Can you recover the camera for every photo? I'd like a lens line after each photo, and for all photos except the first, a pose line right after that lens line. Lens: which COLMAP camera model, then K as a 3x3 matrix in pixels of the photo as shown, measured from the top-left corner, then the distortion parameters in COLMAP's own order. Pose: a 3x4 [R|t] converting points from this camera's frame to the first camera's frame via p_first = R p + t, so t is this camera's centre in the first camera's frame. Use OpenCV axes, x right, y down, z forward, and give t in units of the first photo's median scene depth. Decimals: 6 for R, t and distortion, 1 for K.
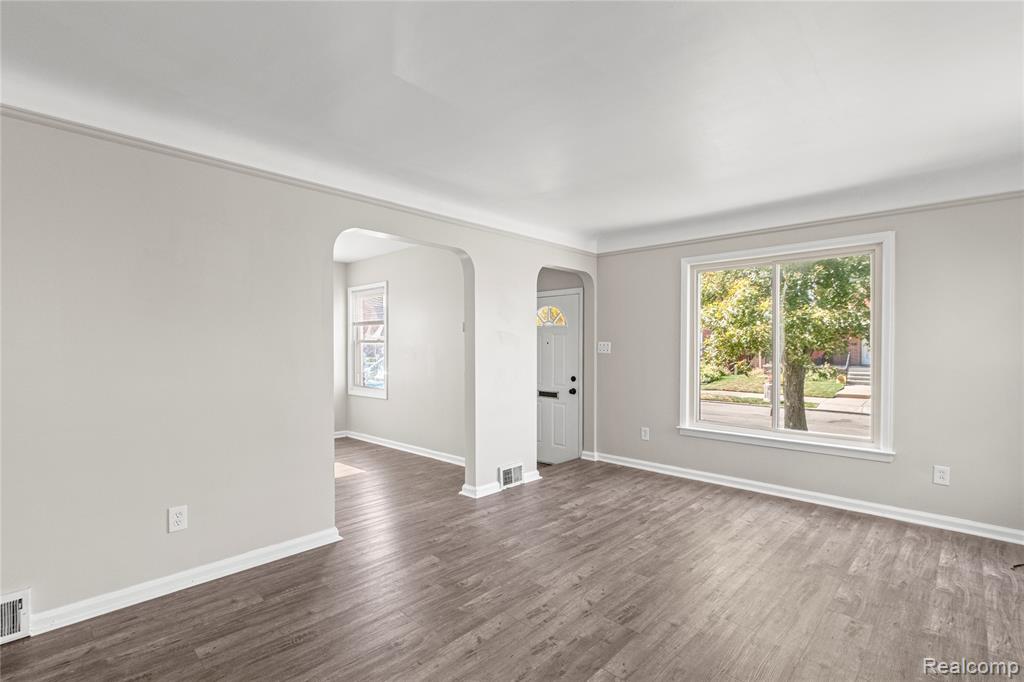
lens RADIAL K [[475.2, 0, 506.9], [0, 475.2, 348.8], [0, 0, 1]] dist [-0.000578, -0.000238]
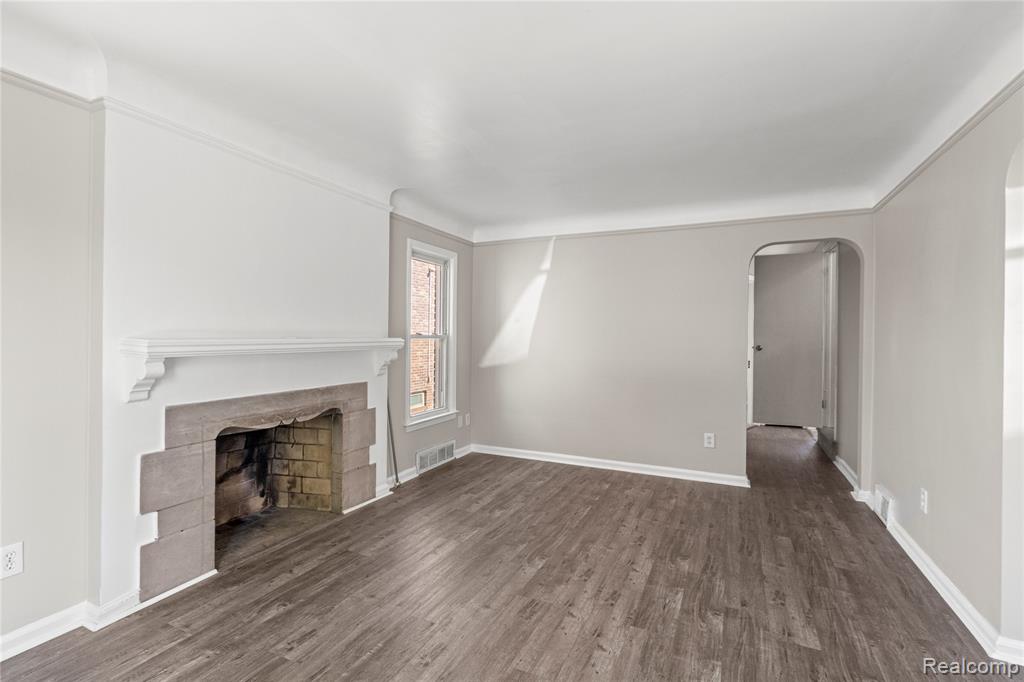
lens RADIAL K [[475.2, 0, 503.1], [0, 475.2, 335.3], [0, 0, 1]] dist [-0.000578, -0.000238]
pose [[-0.948520, -0.010605, -0.316540, 0.412452], [-0.013918, 0.999869, 0.008209, -0.010797], [0.316412, 0.012192, -0.948544, 1.256974]]
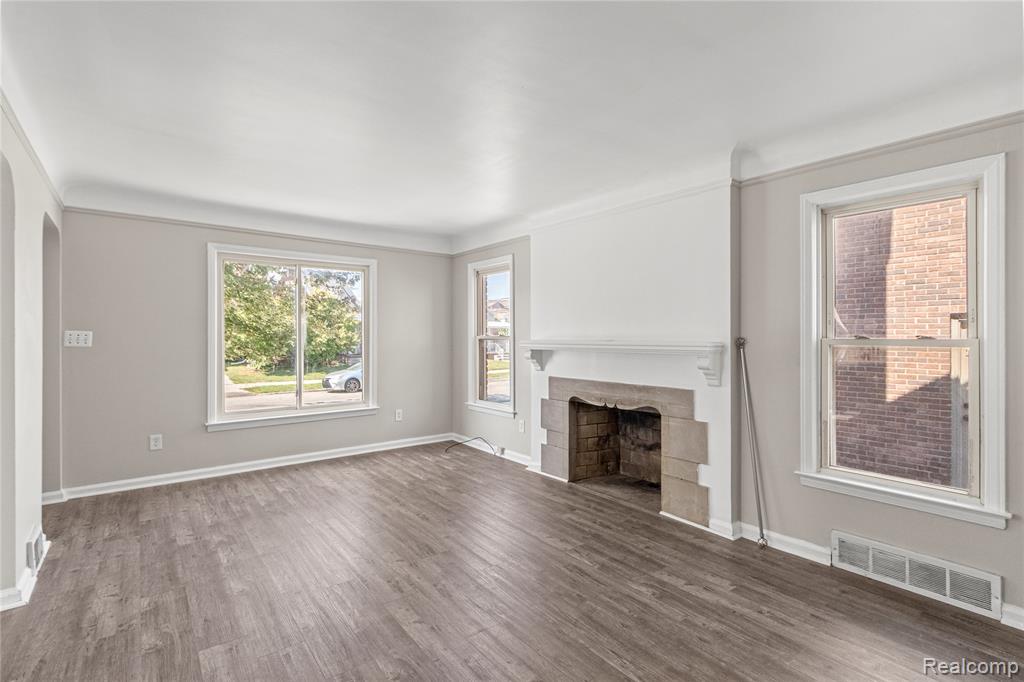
lens RADIAL K [[475.2, 0, 504.7], [0, 475.2, 337.3], [0, 0, 1]] dist [-0.000578, -0.000238]
pose [[0.137360, -0.004883, 0.990509, -0.638343], [0.004570, 0.999980, 0.004296, -0.007626], [-0.990511, 0.003936, 0.137380, 0.404431]]
